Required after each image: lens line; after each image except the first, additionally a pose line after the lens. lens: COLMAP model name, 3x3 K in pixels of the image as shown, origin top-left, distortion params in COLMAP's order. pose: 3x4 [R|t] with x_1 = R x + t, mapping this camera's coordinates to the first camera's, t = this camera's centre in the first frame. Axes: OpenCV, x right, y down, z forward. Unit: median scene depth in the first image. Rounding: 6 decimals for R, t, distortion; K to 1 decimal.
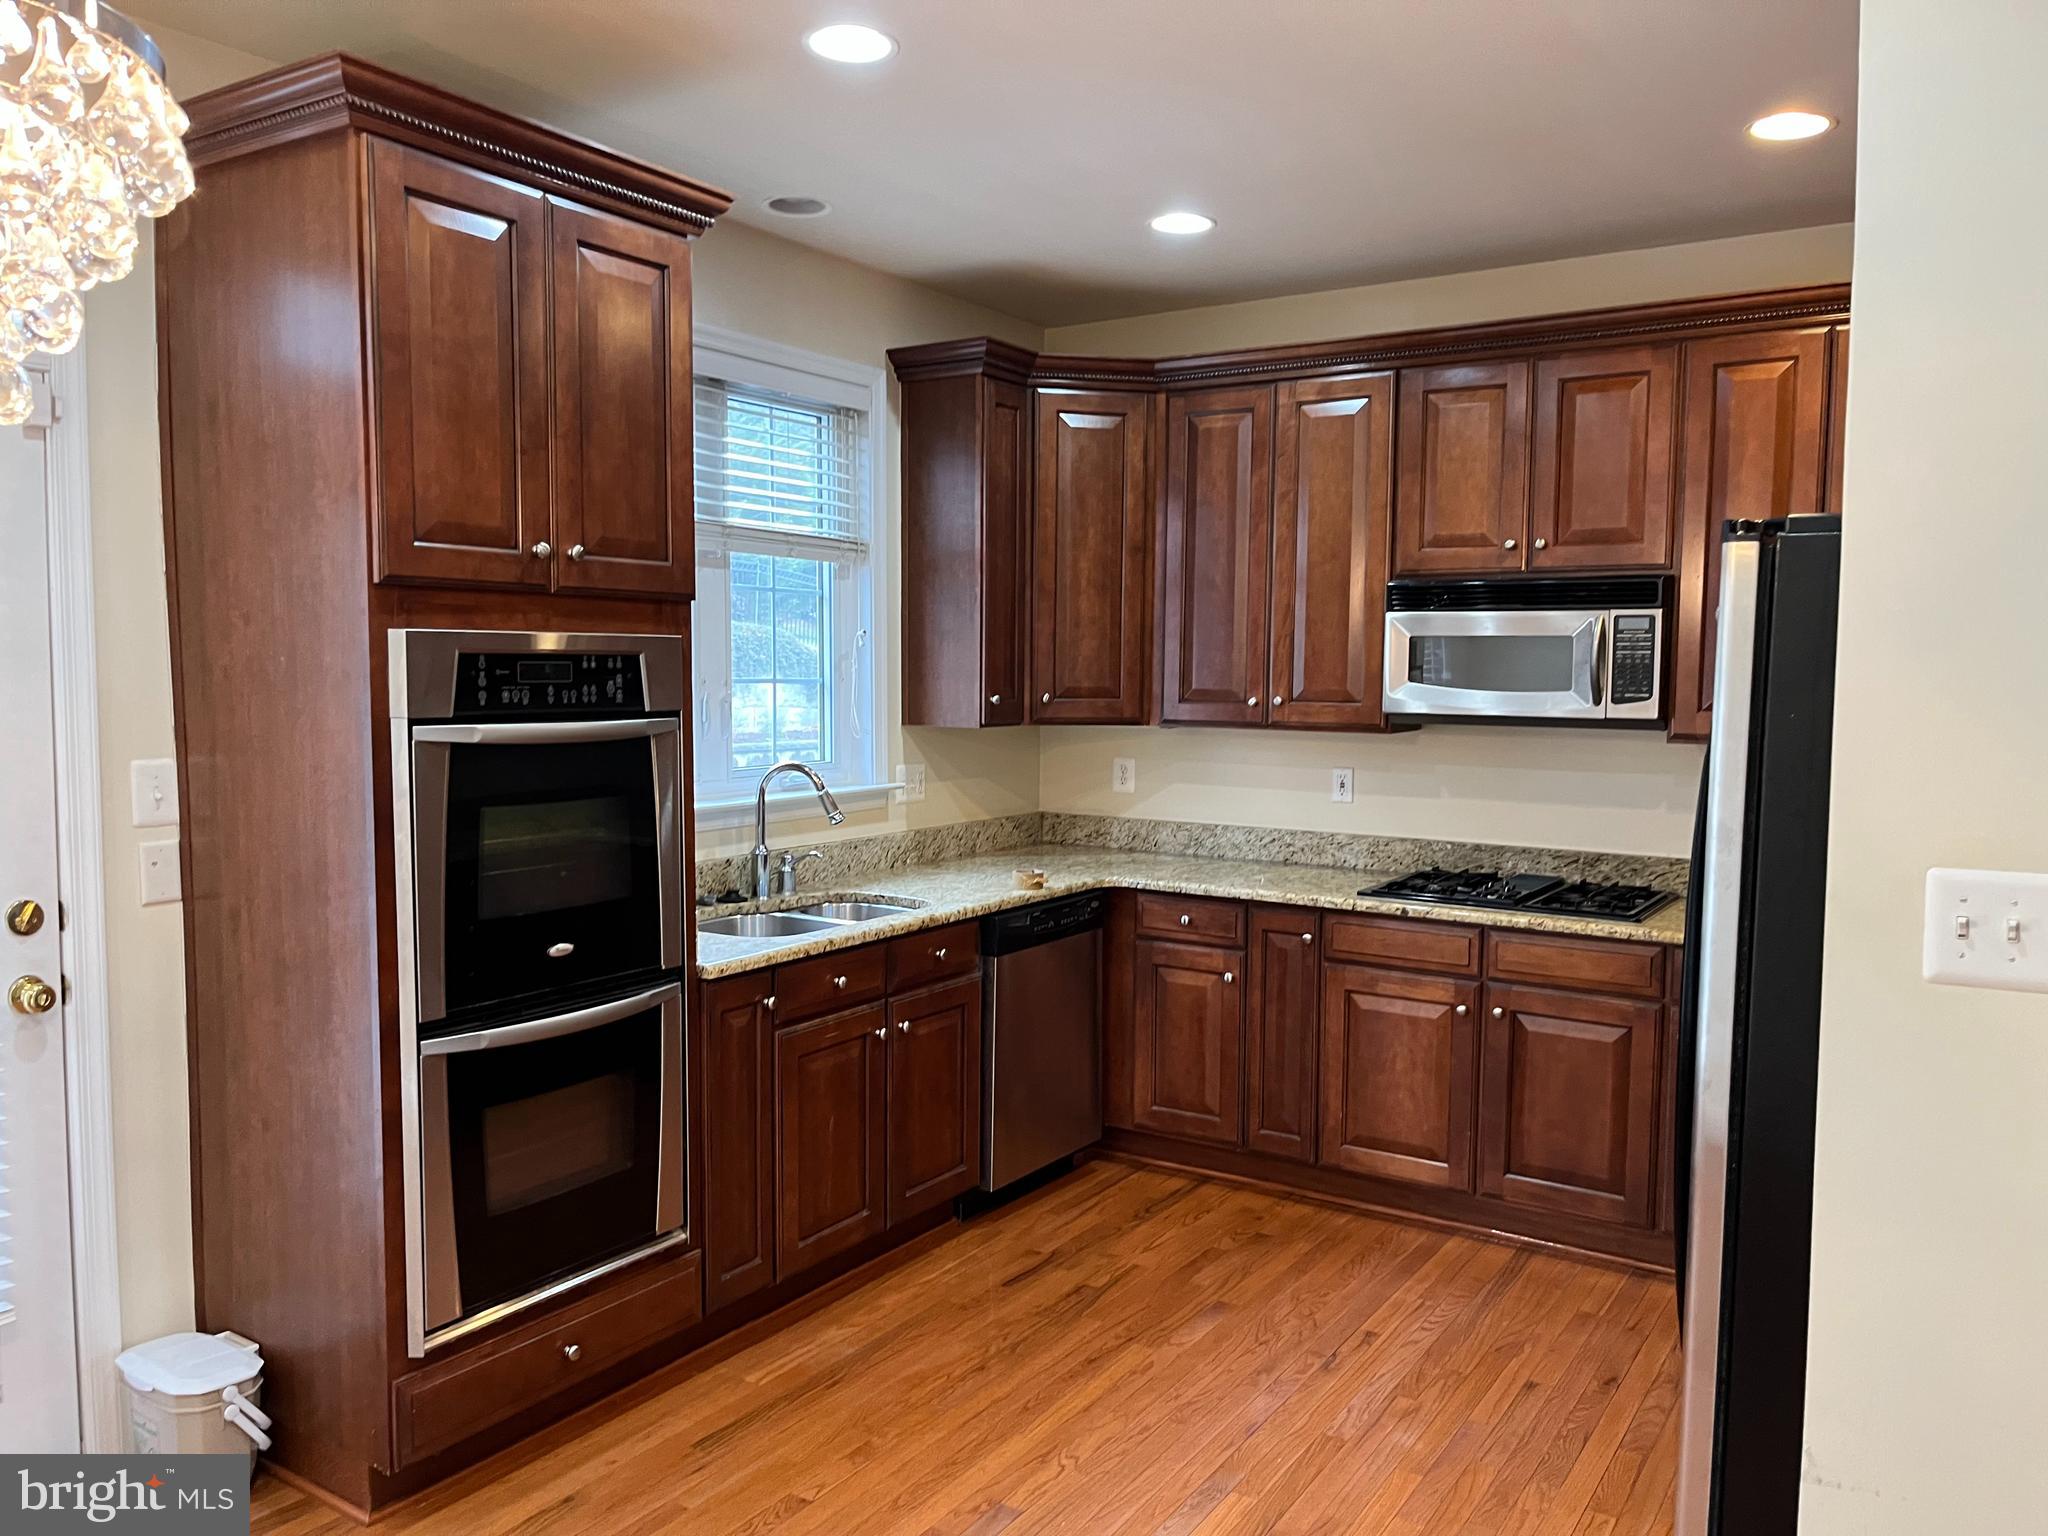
lens RADIAL K [[1562.7, 0, 1022.1], [0, 1562.7, 764.5], [0, 0, 1]] dist [0.033794, -0.047189]
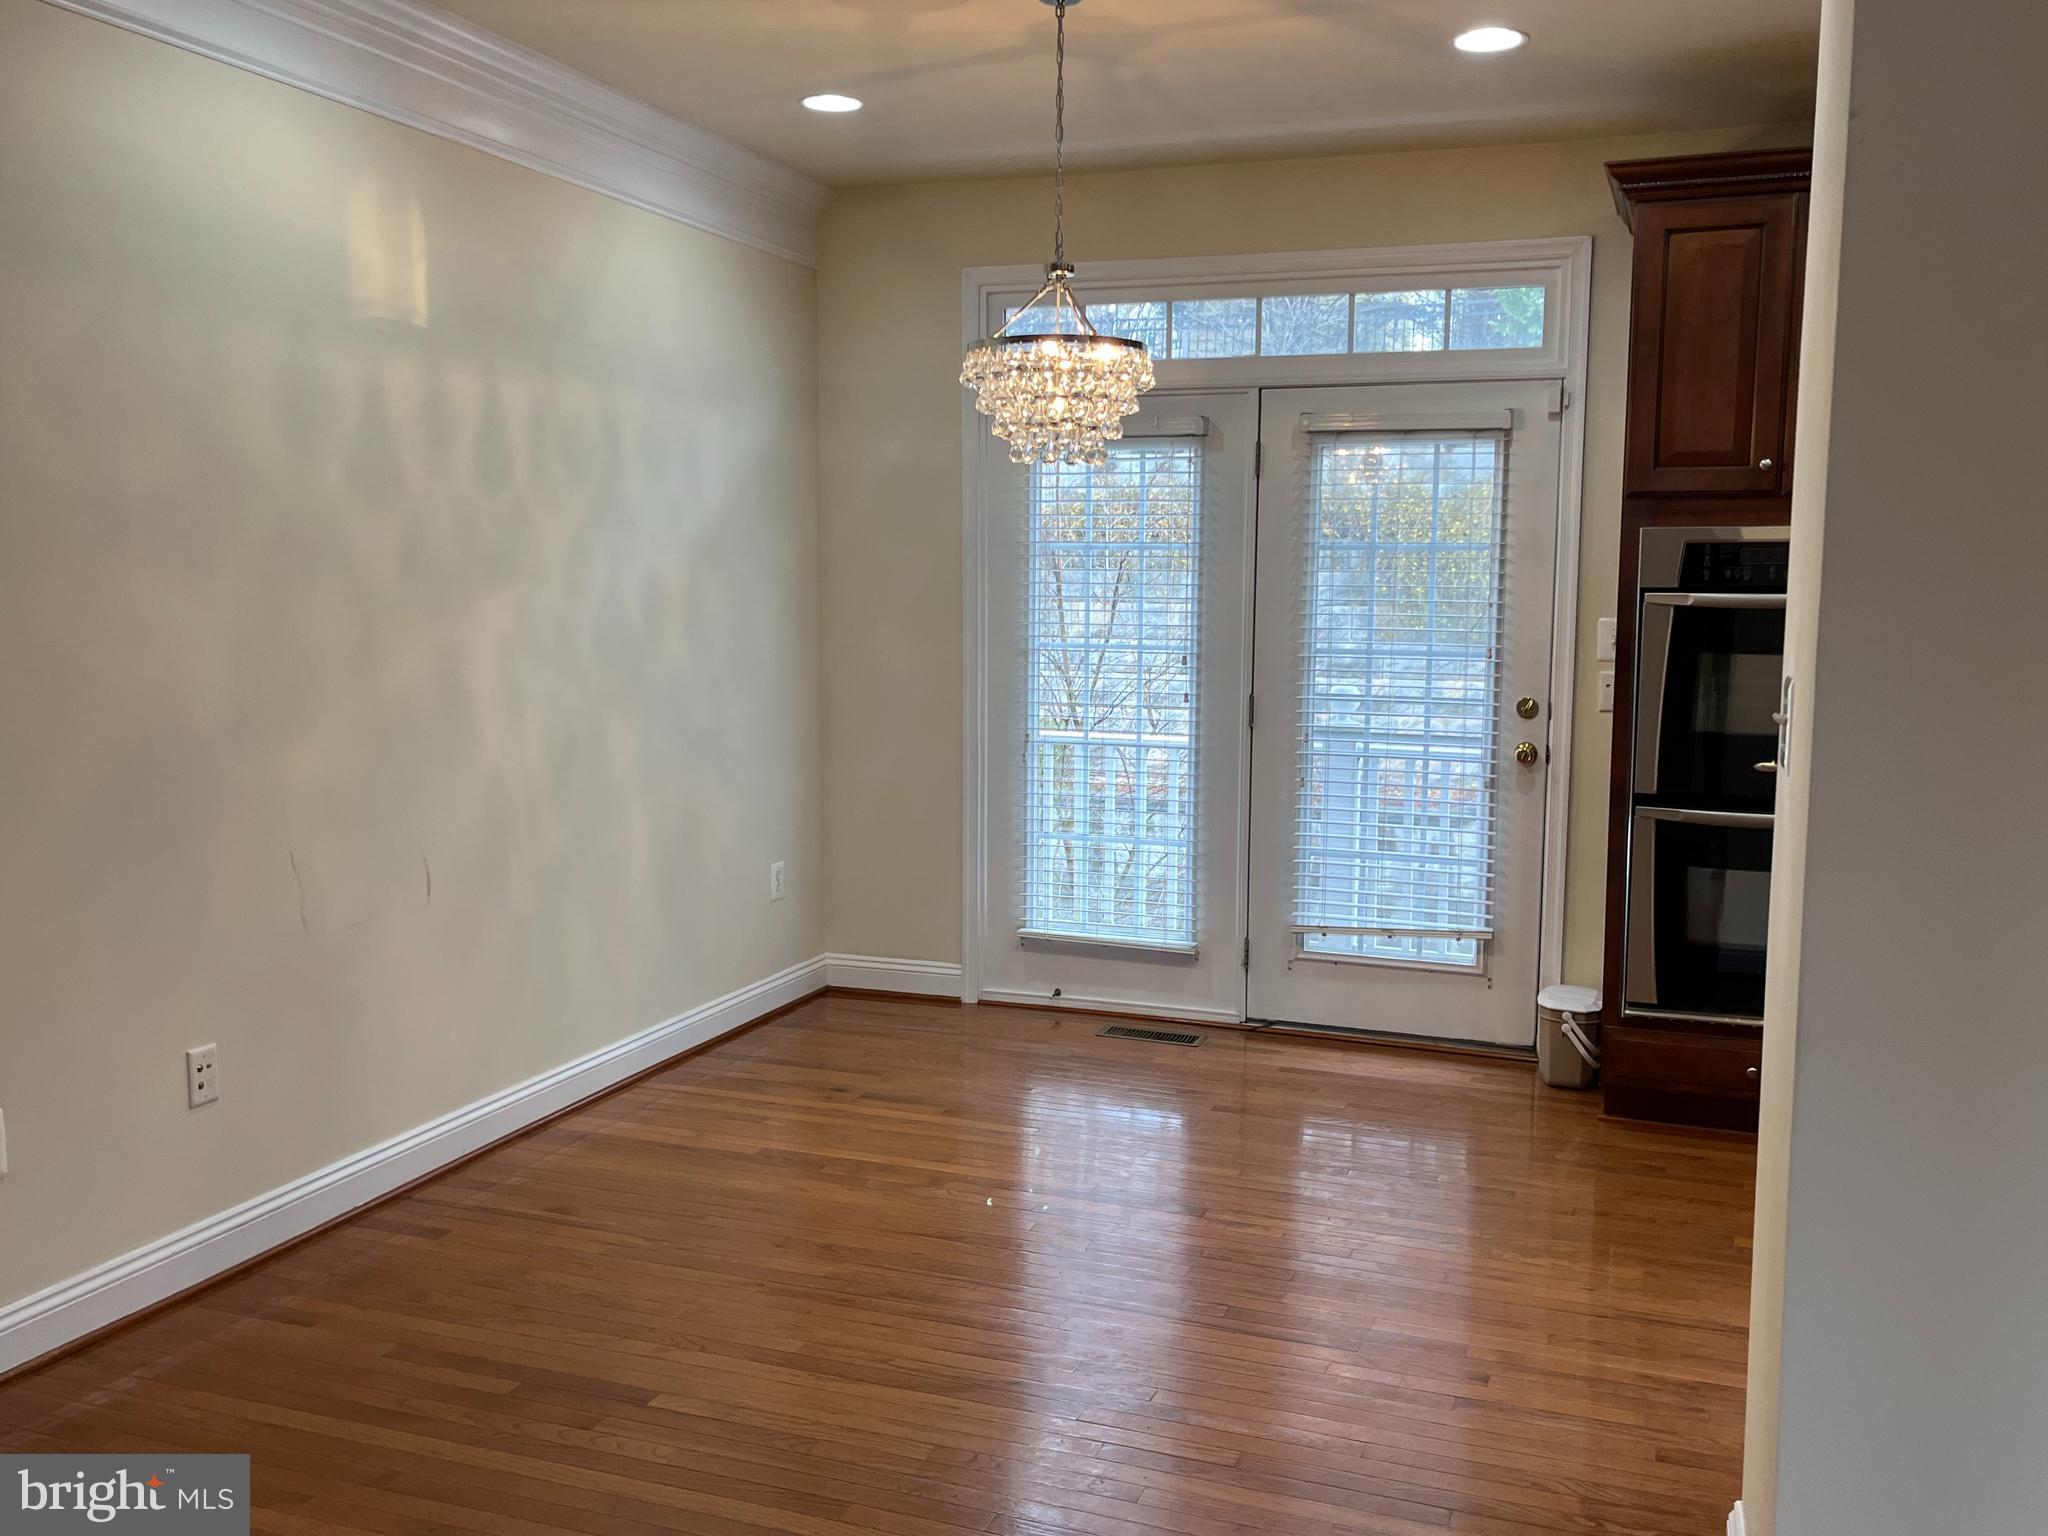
lens RADIAL K [[1770.0, 0, 1022.3], [0, 1770.0, 770.4], [0, 0, 1]] dist [0.032946, 0.006541]
pose [[0.206991, 0.097361, -0.973486, 1.118379], [-0.078216, 0.993498, 0.082731, 0.048784], [0.975211, 0.059018, 0.213260, 0.067806]]
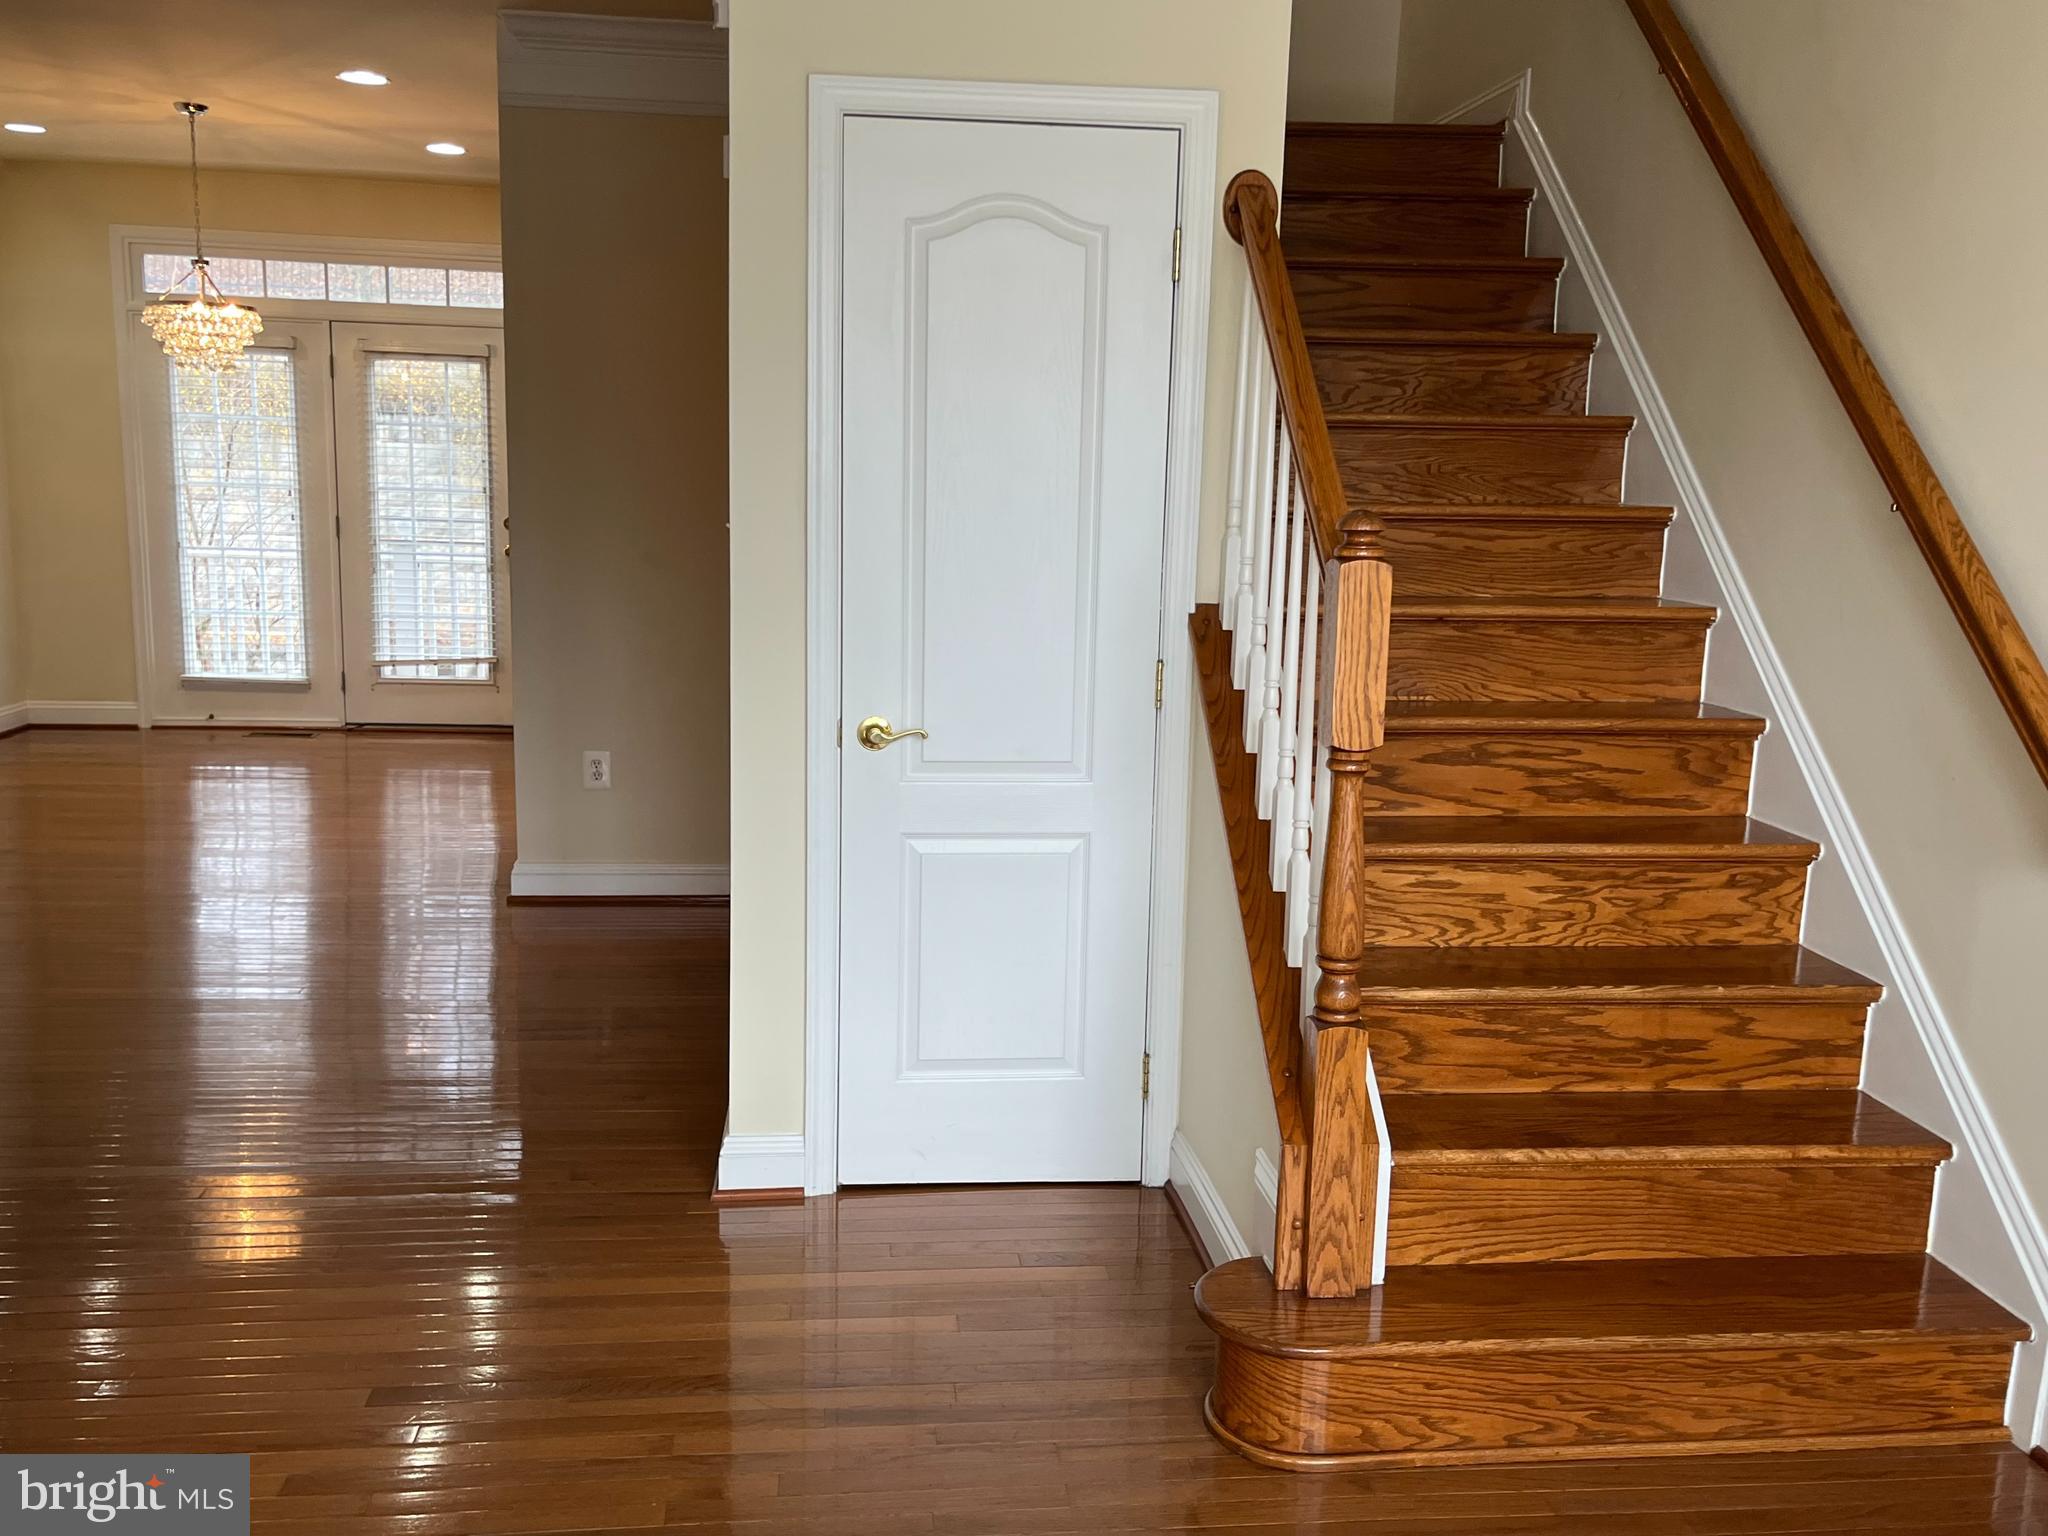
lens RADIAL K [[1770.0, 0, 1012.2], [0, 1770.0, 767.2], [0, 0, 1]] dist [0.032946, 0.006541]
pose [[0.630037, 0.132688, -0.765145, 2.519308], [-0.078180, 0.991126, 0.107501, 0.119803], [0.772619, -0.007911, 0.634820, -0.364291]]
